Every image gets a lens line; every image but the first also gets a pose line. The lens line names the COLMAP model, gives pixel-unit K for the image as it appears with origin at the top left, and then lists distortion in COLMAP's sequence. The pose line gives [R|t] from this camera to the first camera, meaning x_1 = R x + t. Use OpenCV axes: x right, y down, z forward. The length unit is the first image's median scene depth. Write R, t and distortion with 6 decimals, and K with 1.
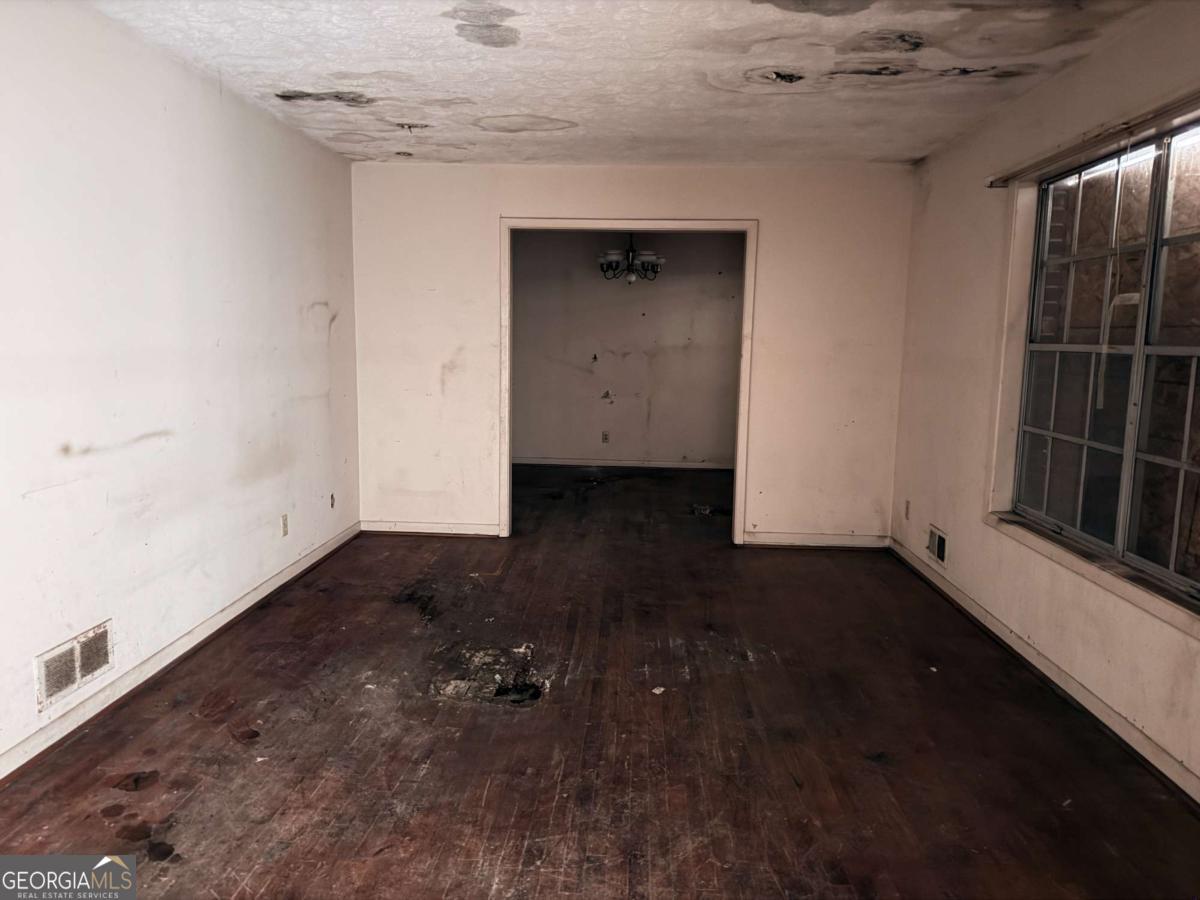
lens RADIAL K [[841.1, 0, 597.9], [0, 841.1, 446.6], [0, 0, 1]] dist [0.005994, -0.019810]
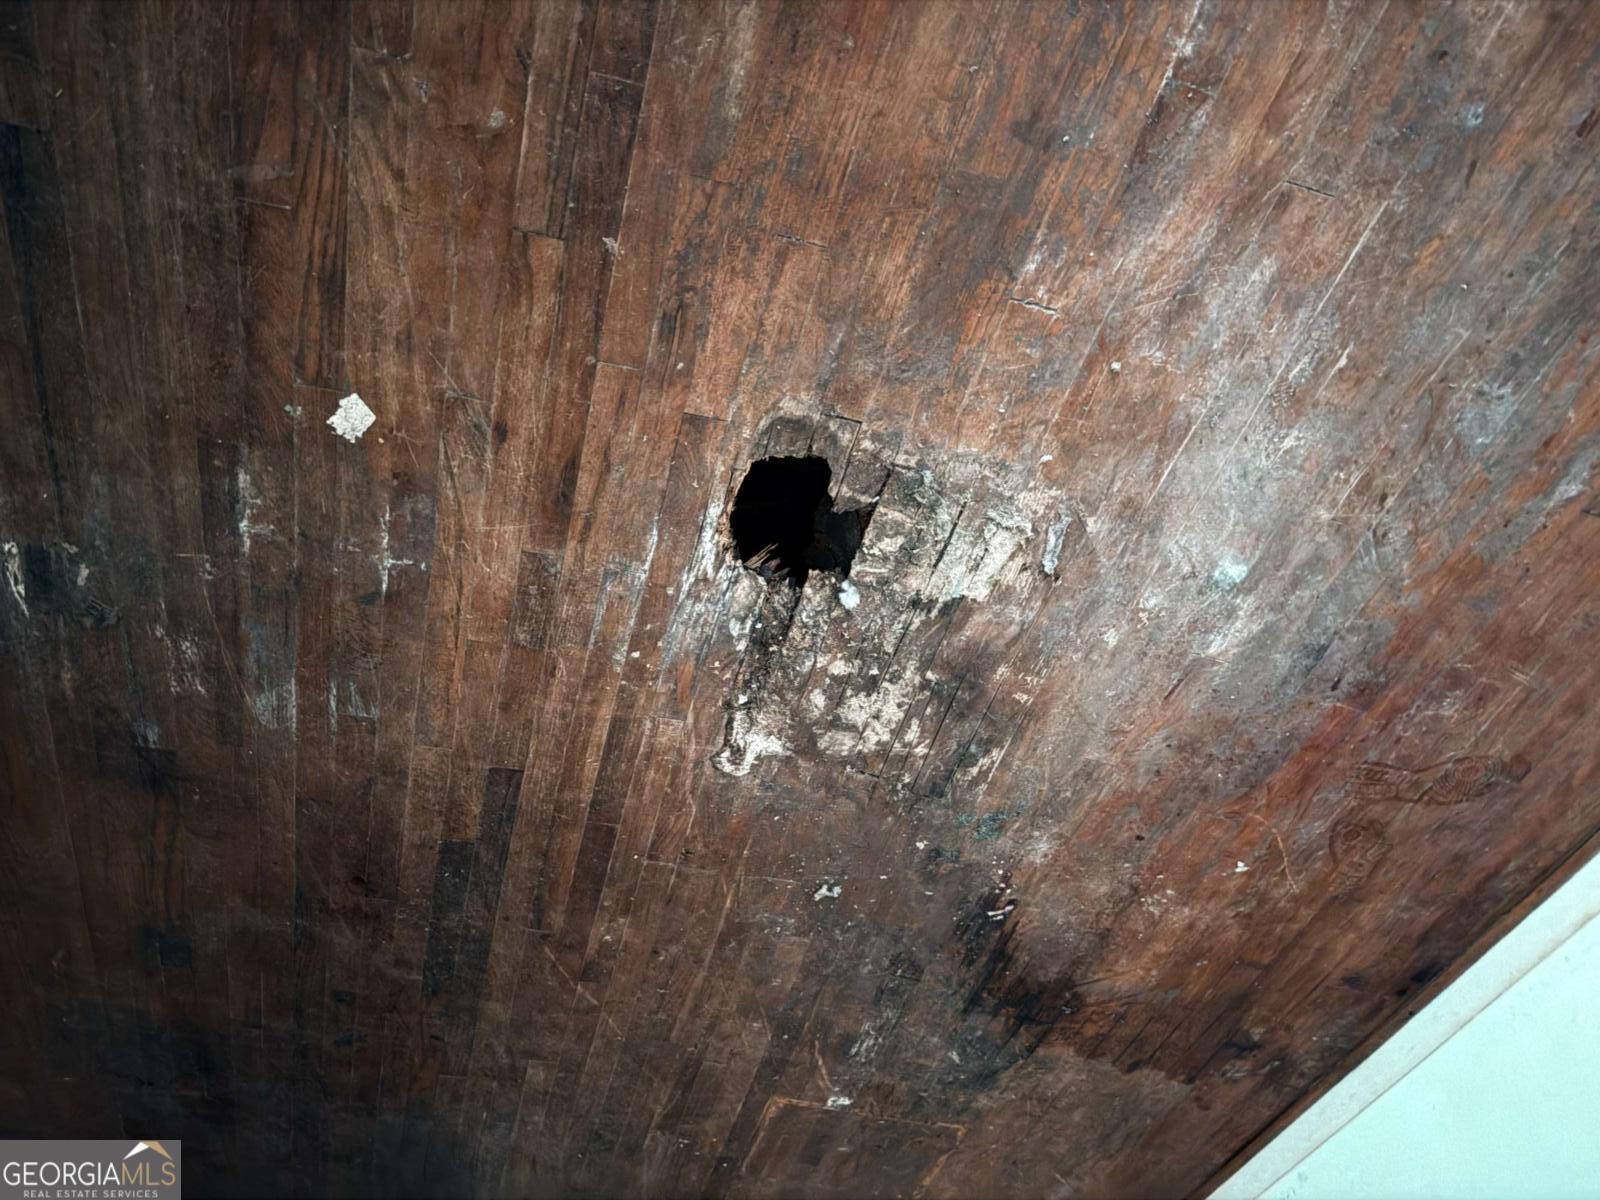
lens RADIAL K [[1120.8, 0, 798.6], [0, 1120.8, 599.8], [0, 0, 1]] dist [0.148155, -0.303584]
pose [[-0.975897, -0.145703, -0.162468, -0.024343], [-0.005156, -0.728872, 0.684631, -0.034105], [-0.218171, 0.668967, 0.710552, 0.655230]]
